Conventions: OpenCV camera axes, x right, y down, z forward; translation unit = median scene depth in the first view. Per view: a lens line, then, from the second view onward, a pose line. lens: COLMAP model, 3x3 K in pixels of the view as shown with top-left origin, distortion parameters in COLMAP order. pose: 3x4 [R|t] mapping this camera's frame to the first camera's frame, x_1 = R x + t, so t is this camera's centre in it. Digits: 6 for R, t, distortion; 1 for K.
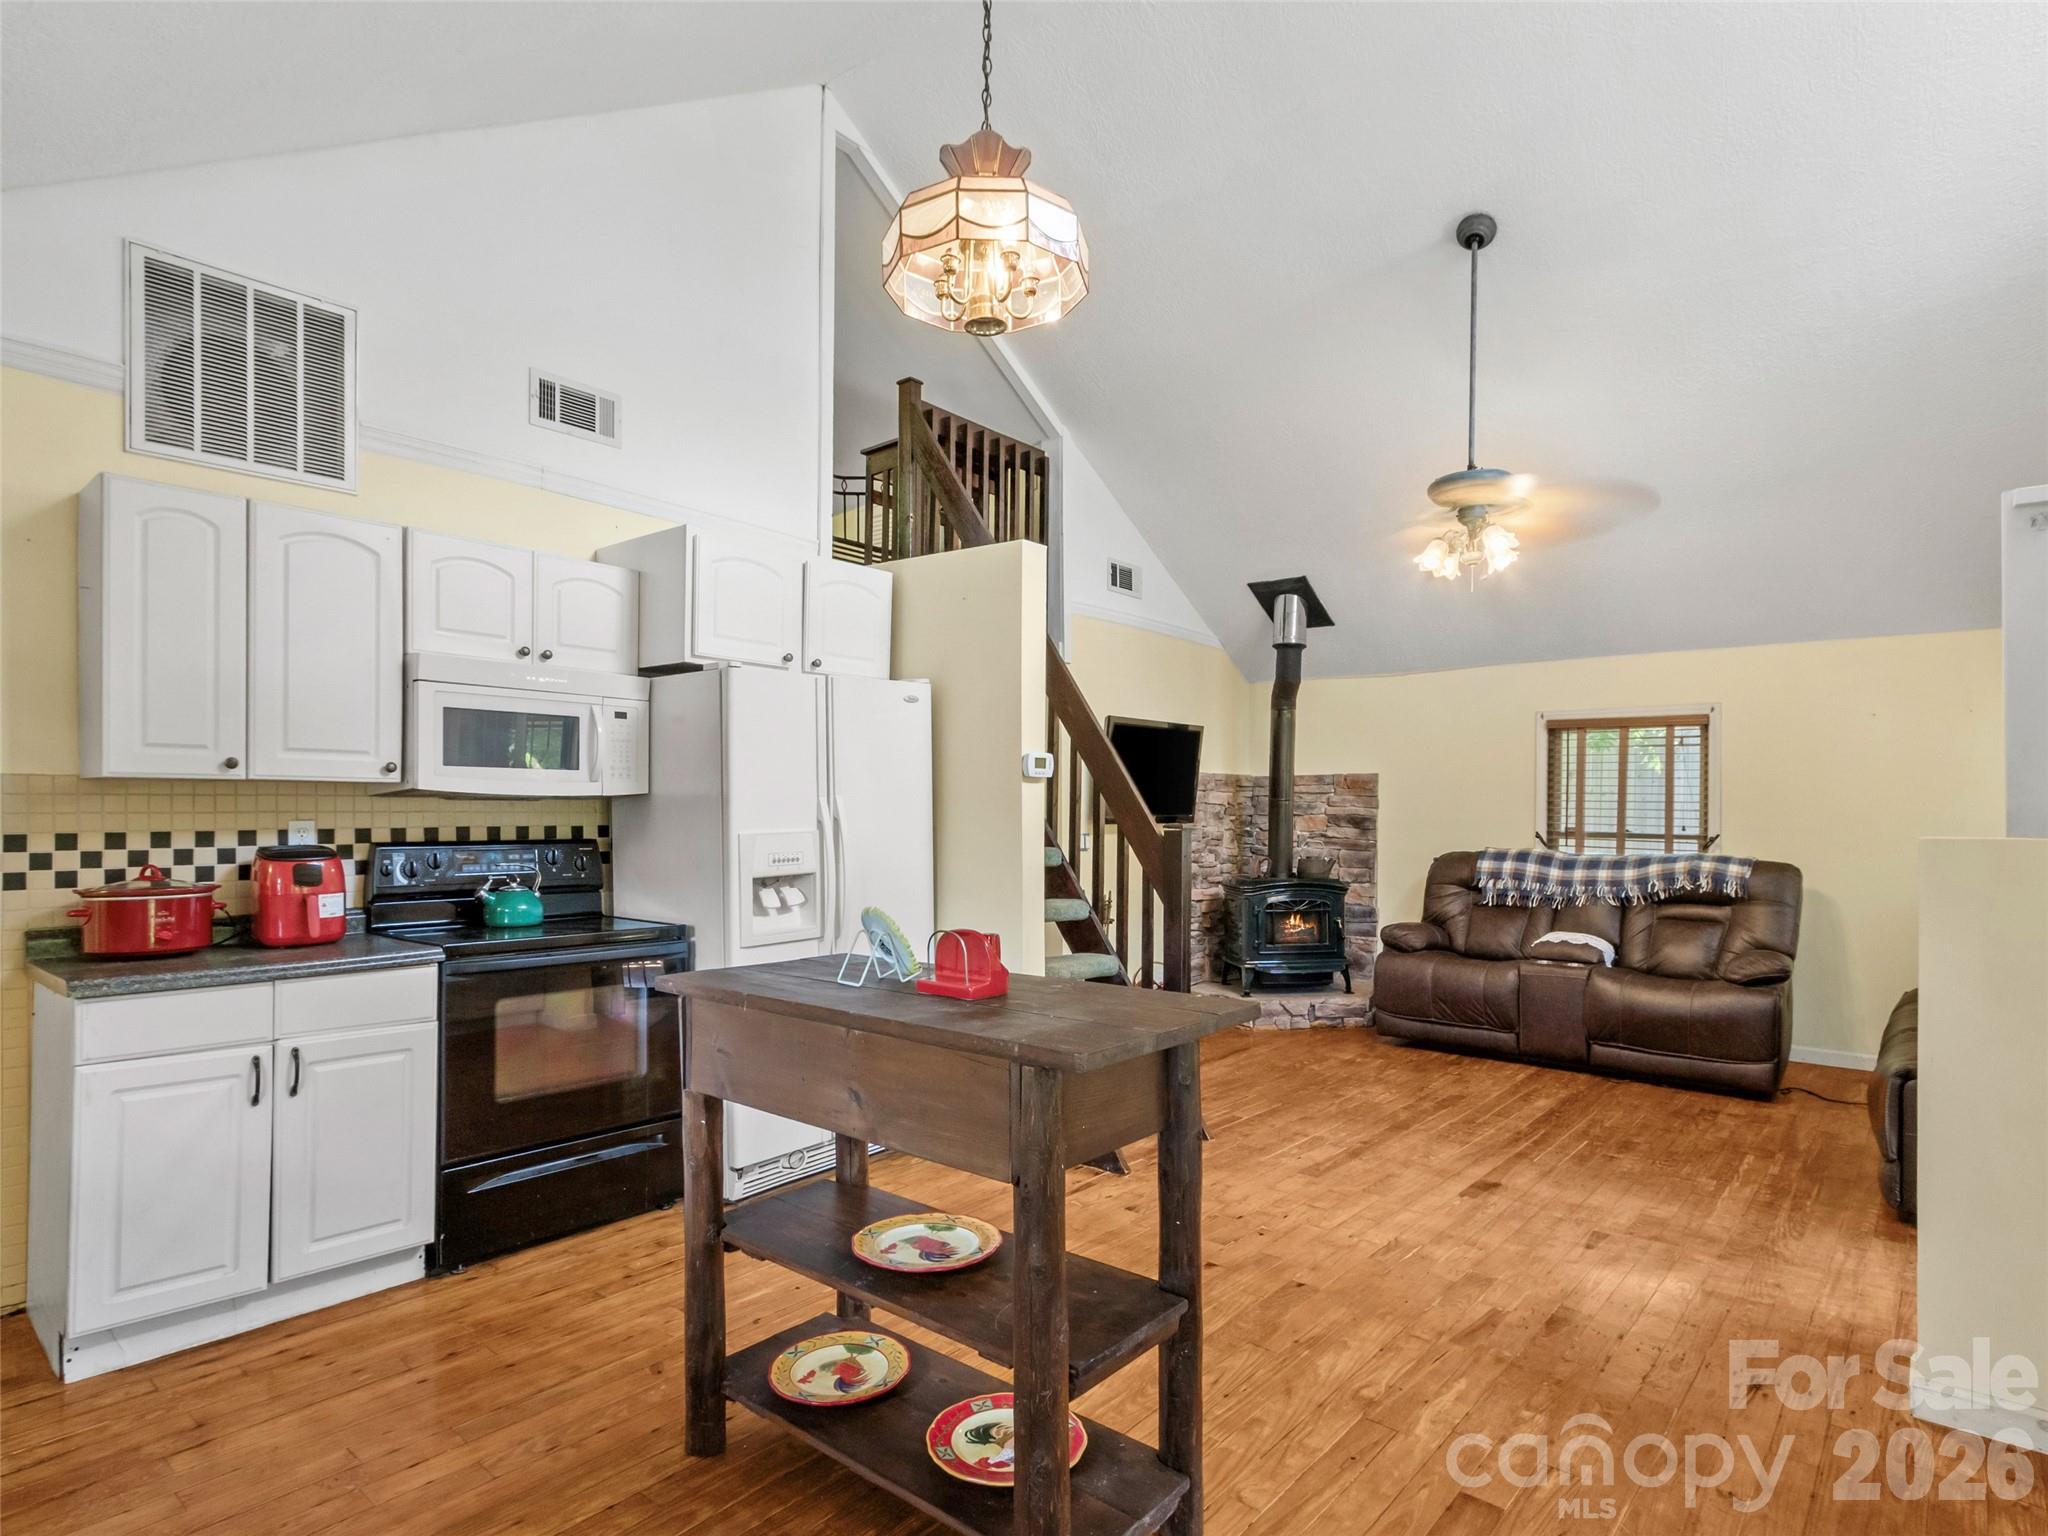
lens RADIAL K [[1101.0, 0, 1016.5], [0, 1101.0, 807.7], [0, 0, 1]] dist [0.001097, 0.000734]
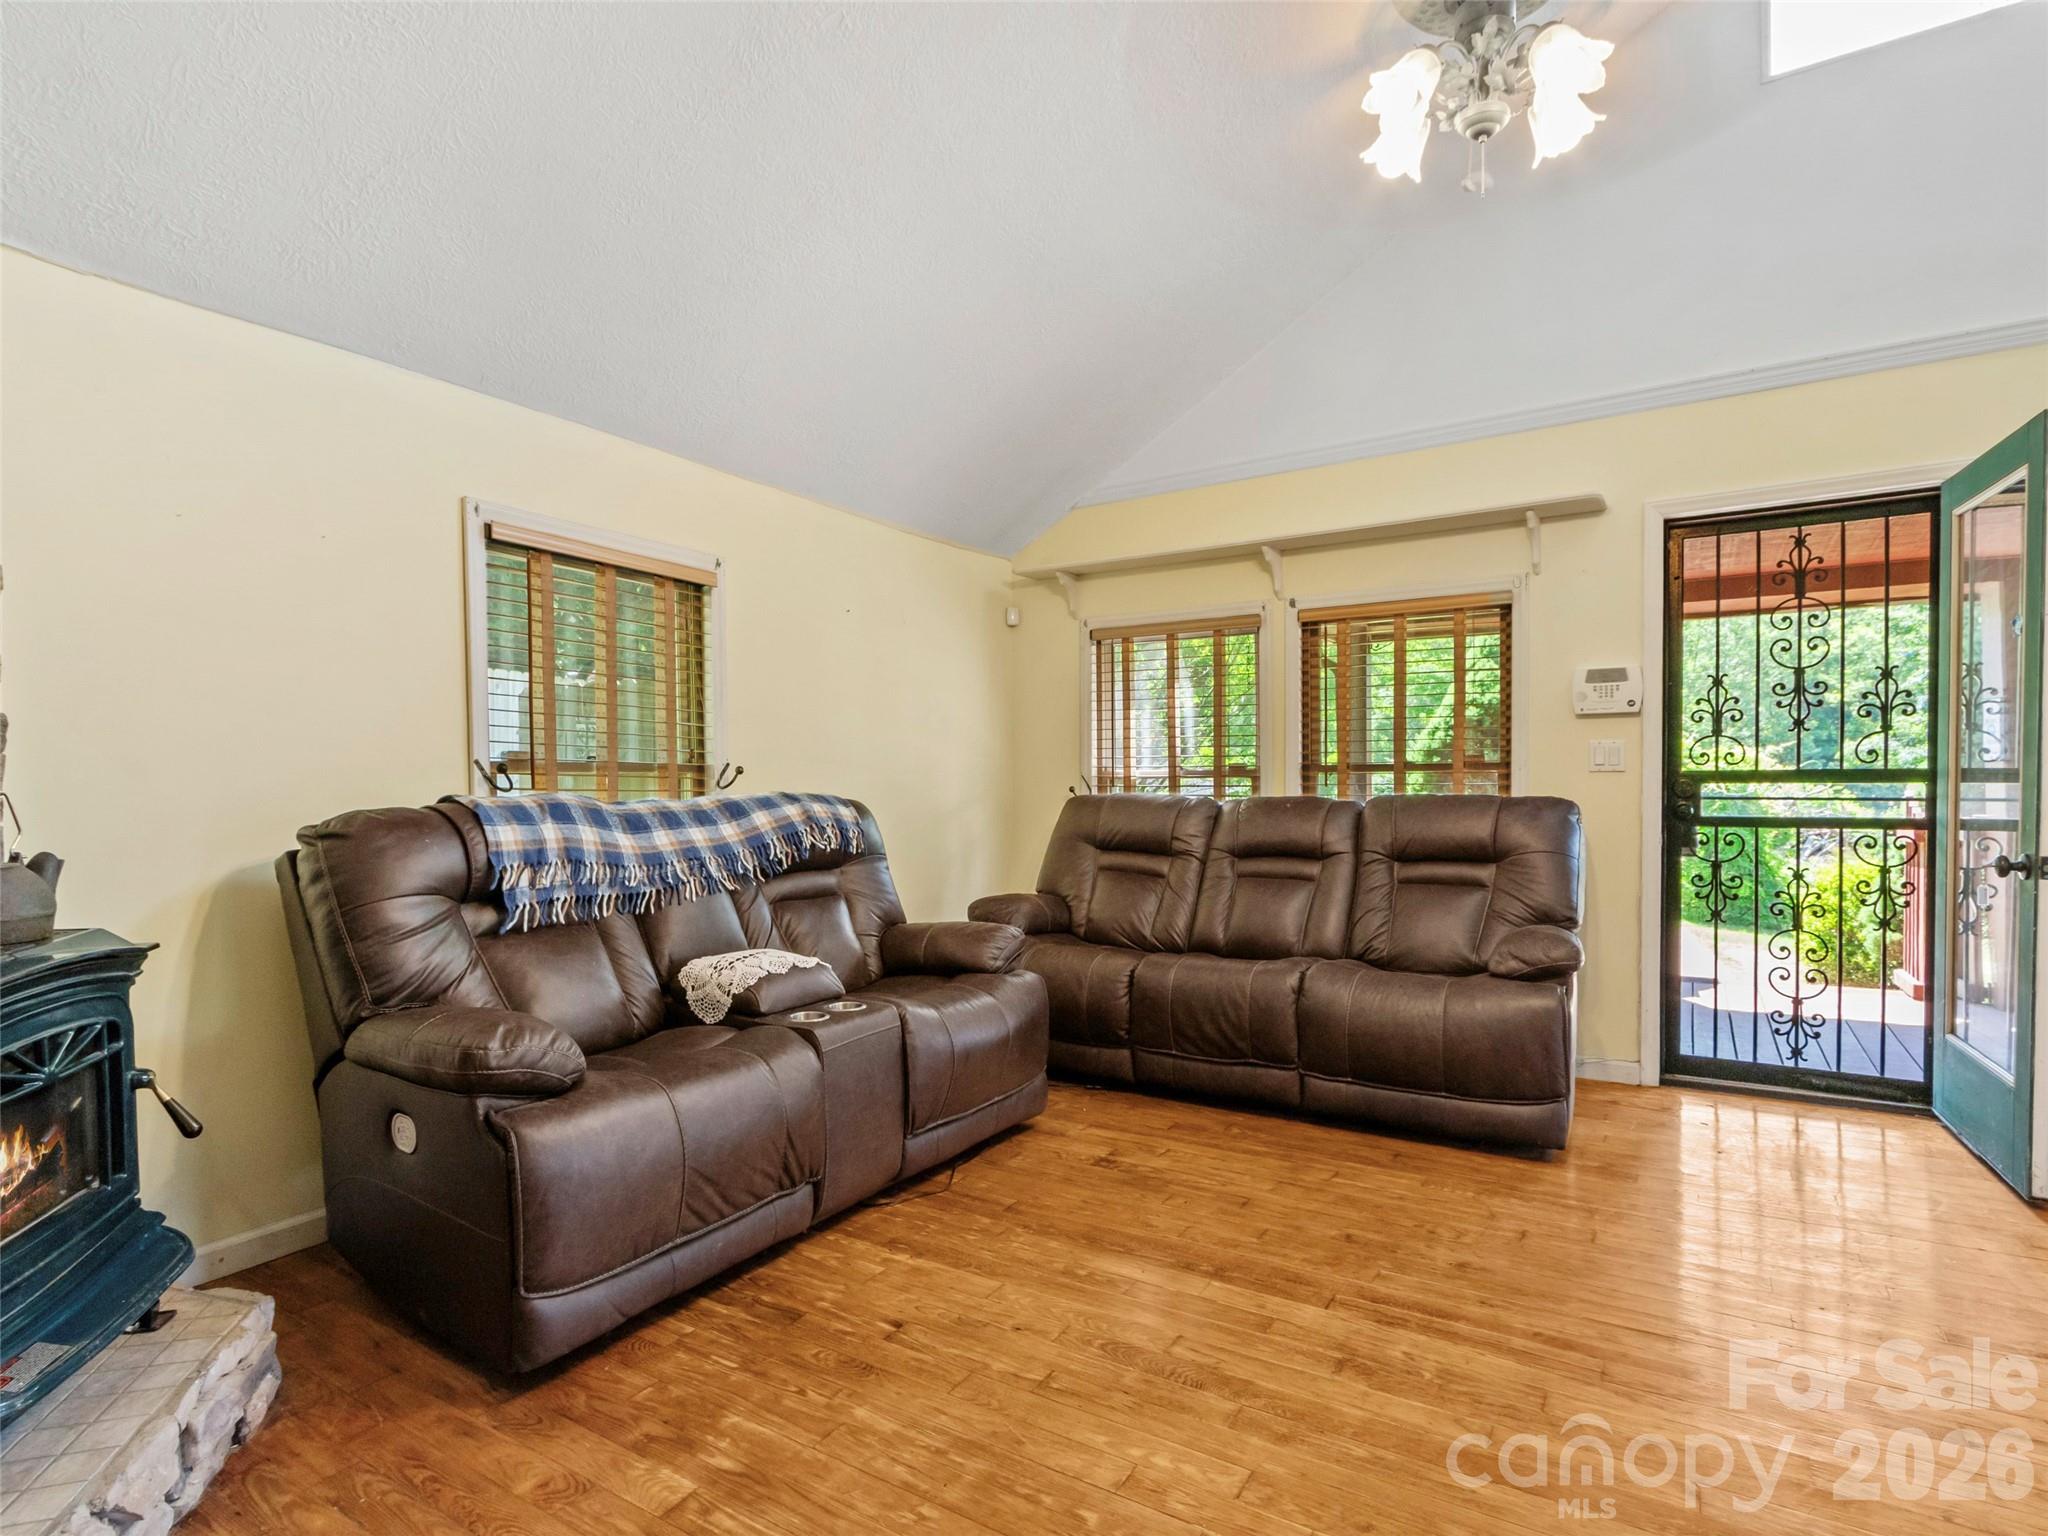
lens RADIAL K [[1062.3, 0, 1019.2], [0, 1062.3, 793.5], [0, 0, 1]] dist [0.003440, 0.000598]
pose [[-0.155205, -0.017960, 0.987719, 0.000652], [0.001319, 0.999830, 0.018388, 0.031321], [-0.987881, 0.004157, -0.155155, 0.943536]]
